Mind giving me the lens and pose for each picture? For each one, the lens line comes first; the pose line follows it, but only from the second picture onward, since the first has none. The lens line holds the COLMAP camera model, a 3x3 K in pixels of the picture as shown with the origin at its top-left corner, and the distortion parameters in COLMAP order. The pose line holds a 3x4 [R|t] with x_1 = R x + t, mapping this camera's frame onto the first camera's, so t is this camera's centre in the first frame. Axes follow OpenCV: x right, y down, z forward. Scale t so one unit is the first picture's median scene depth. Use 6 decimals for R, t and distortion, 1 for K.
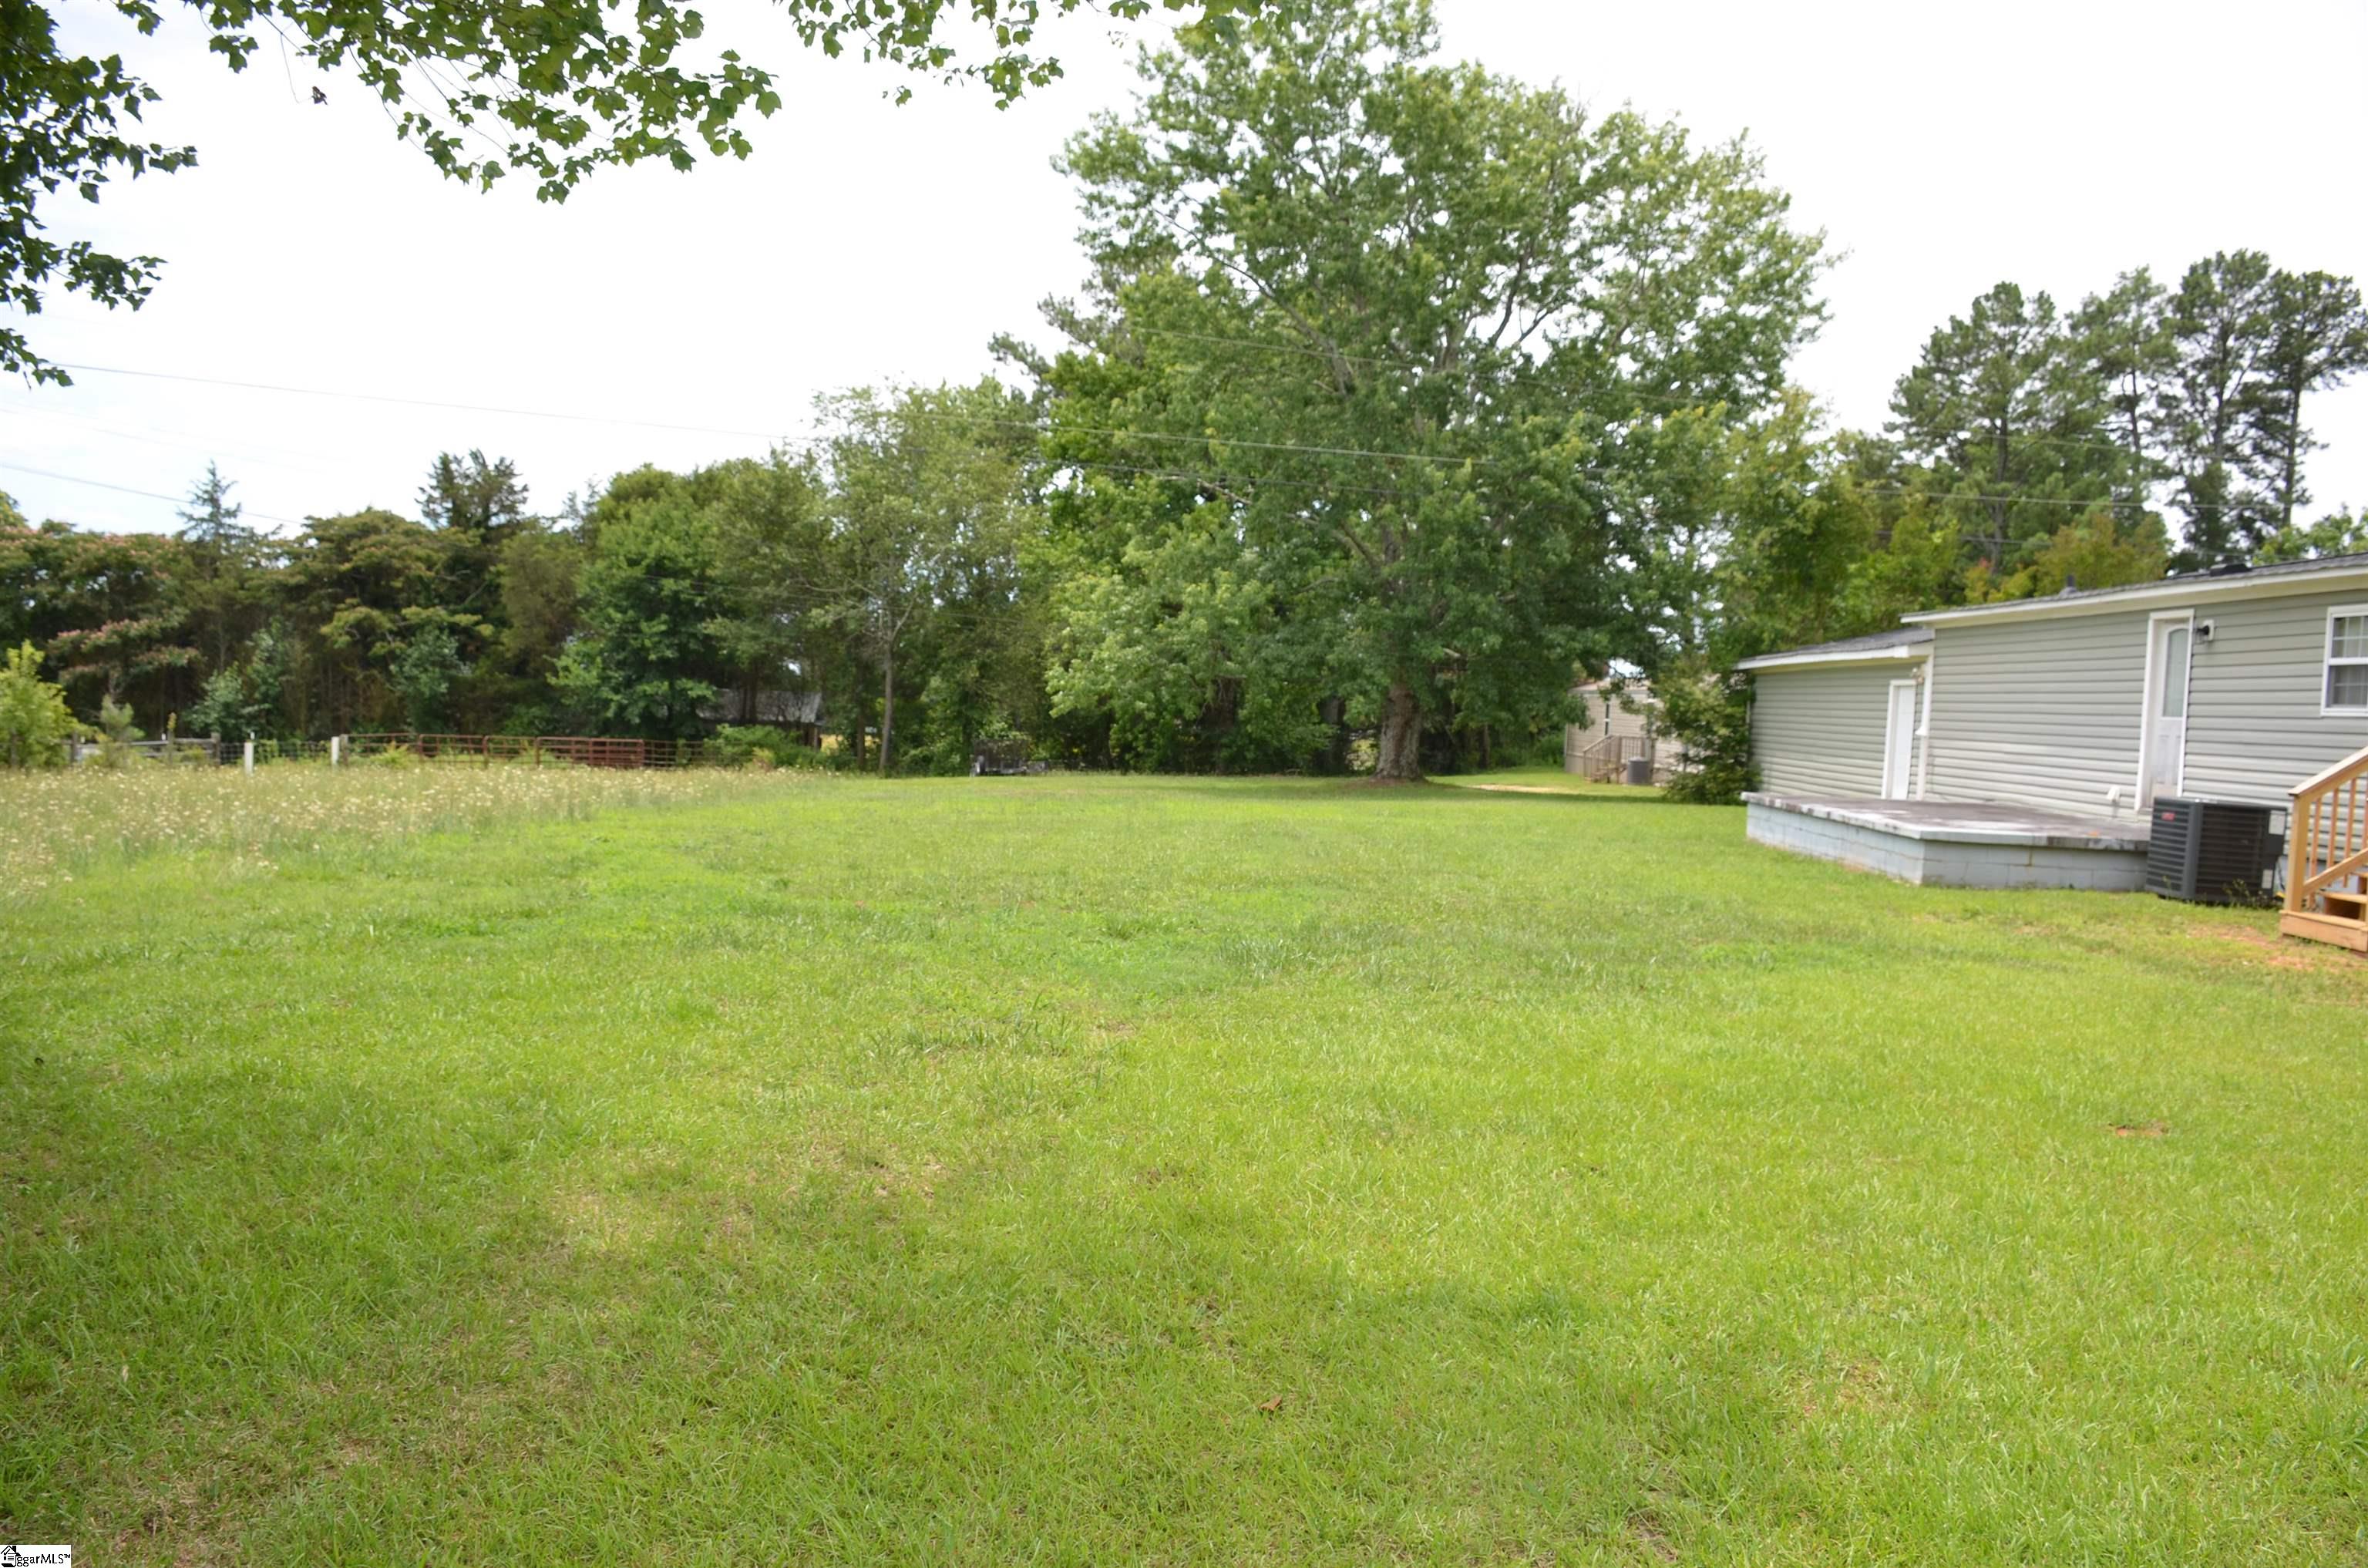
lens RADIAL K [[1870.6, 0, 1168.7], [0, 1870.6, 828.6], [0, 0, 1]] dist [-0.145439, 0.113831]
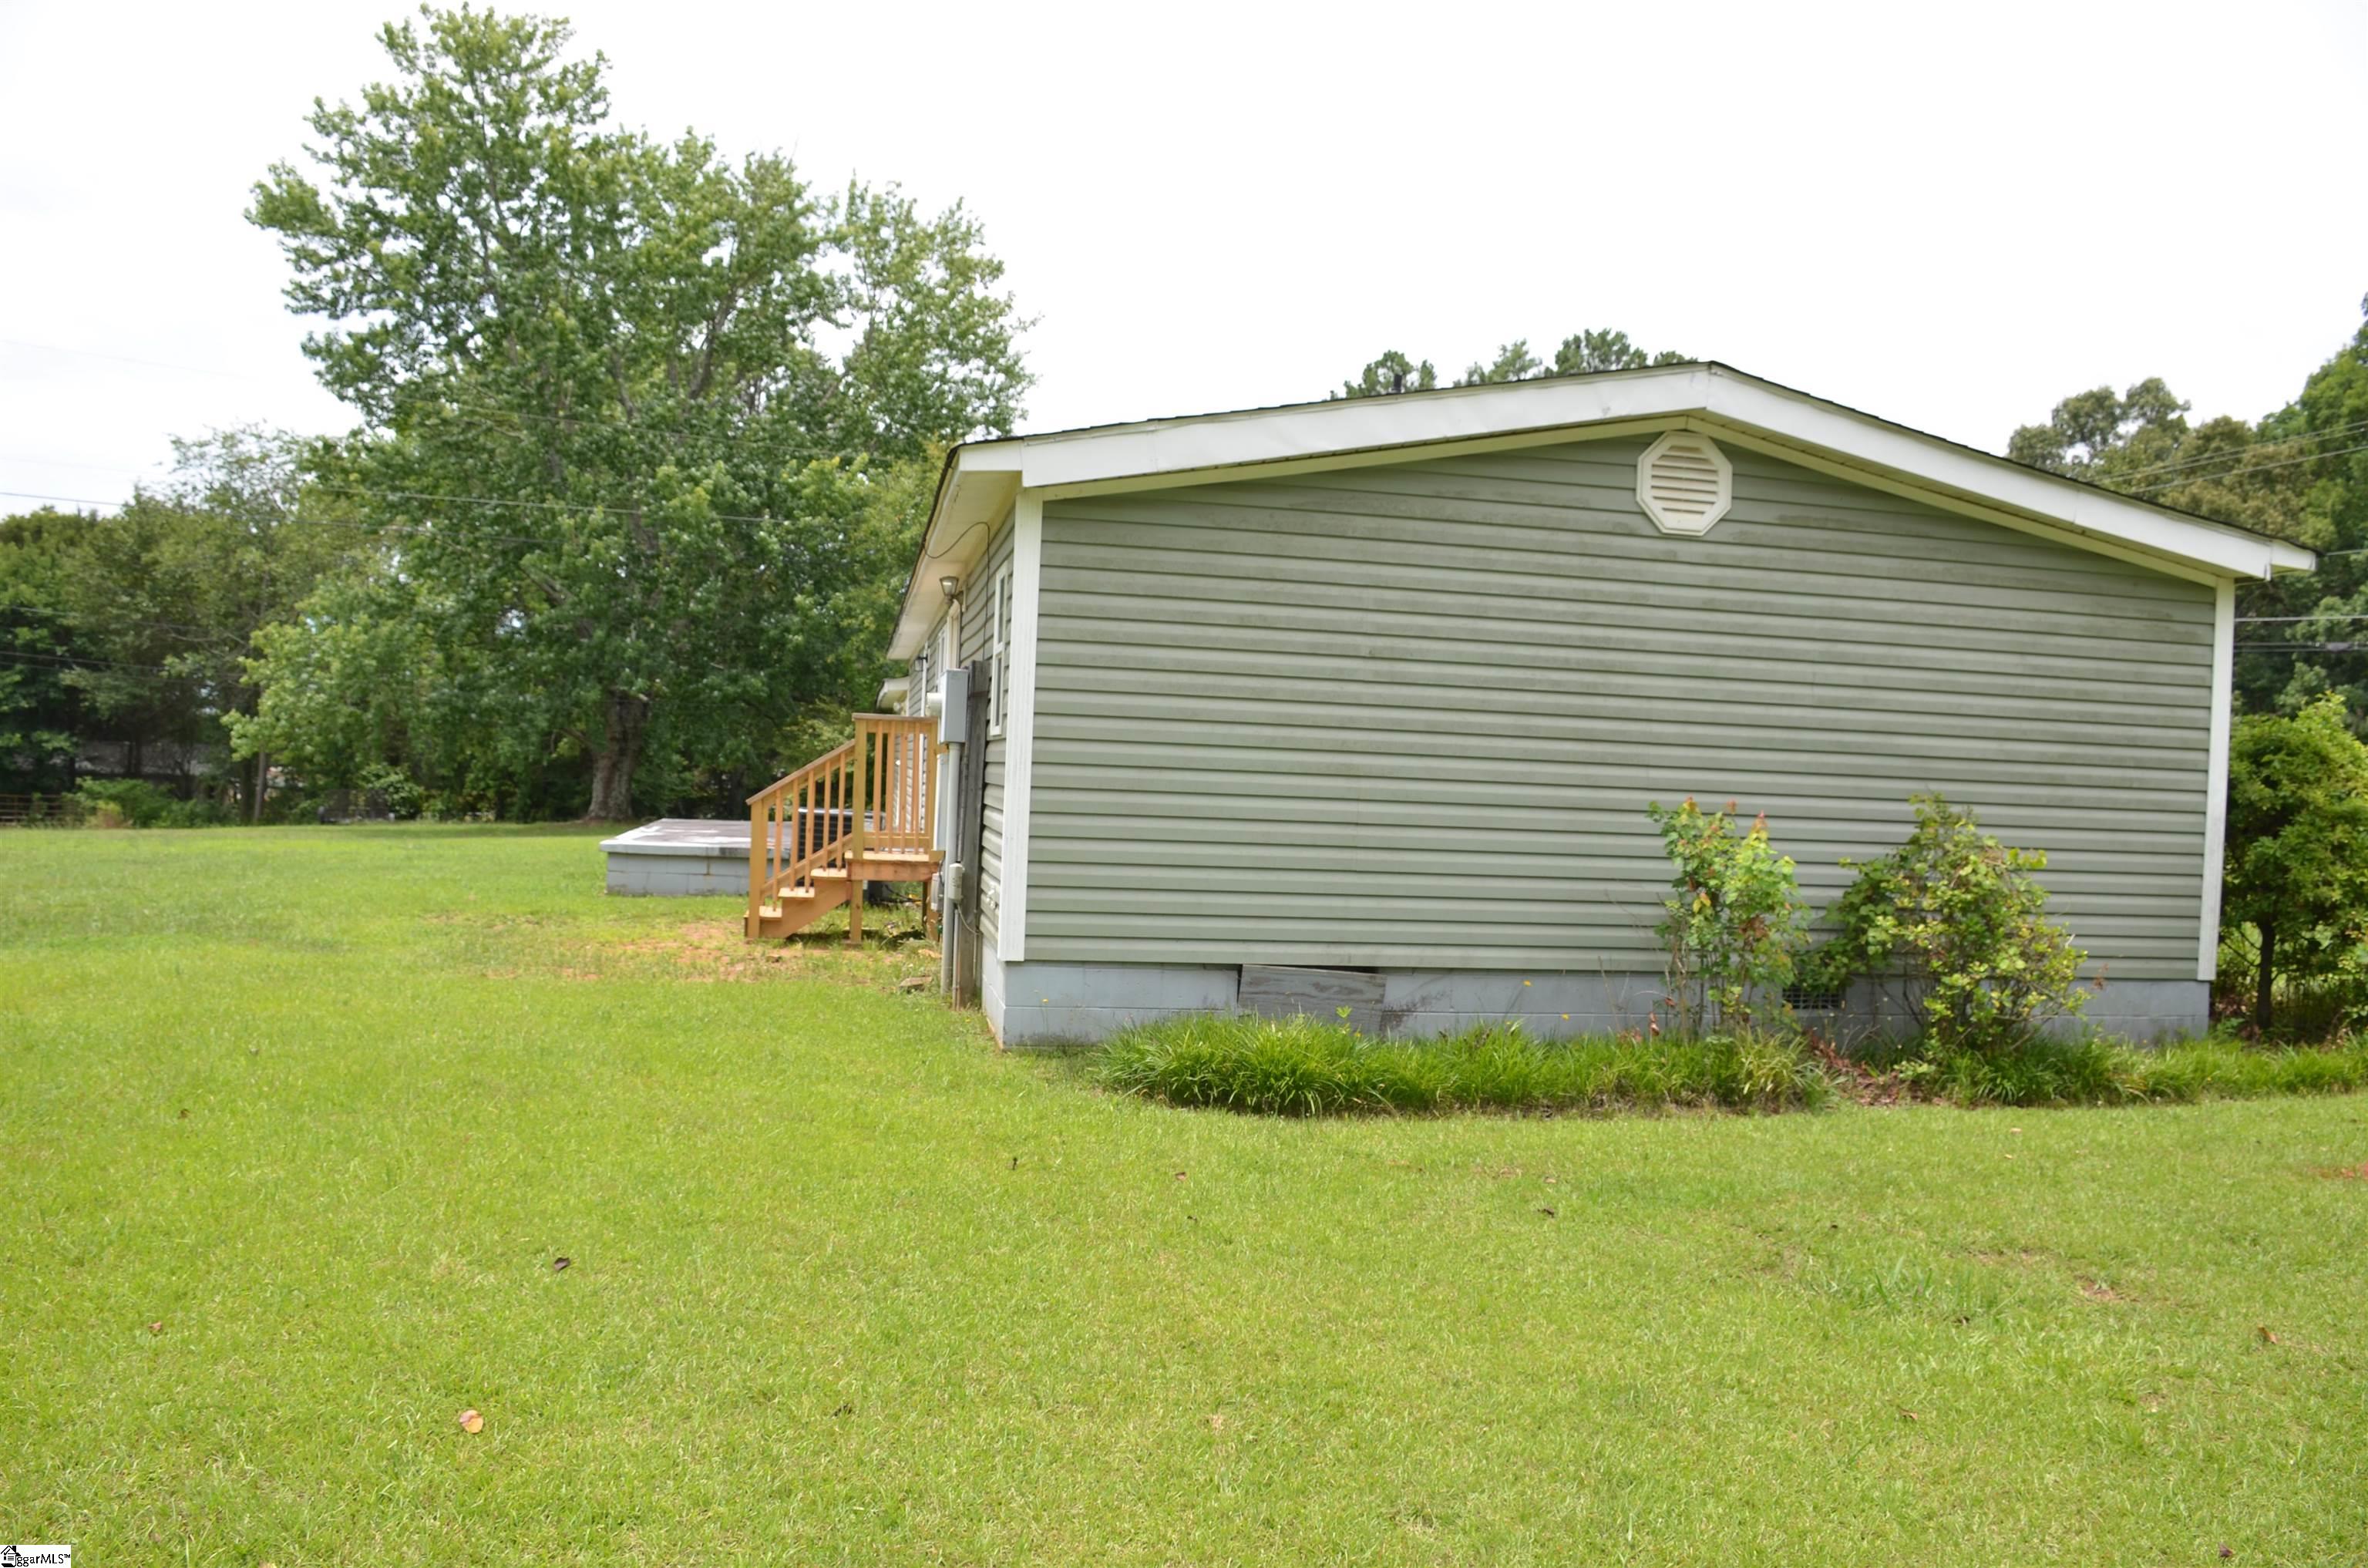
lens RADIAL K [[1870.6, 0, 1193.1], [0, 1870.6, 806.8], [0, 0, 1]] dist [-0.145439, 0.113831]
pose [[0.978818, -0.010629, 0.204455, 0.192176], [0.019216, 0.999012, -0.040062, 0.010796], [-0.203827, 0.043143, 0.978056, -0.048920]]
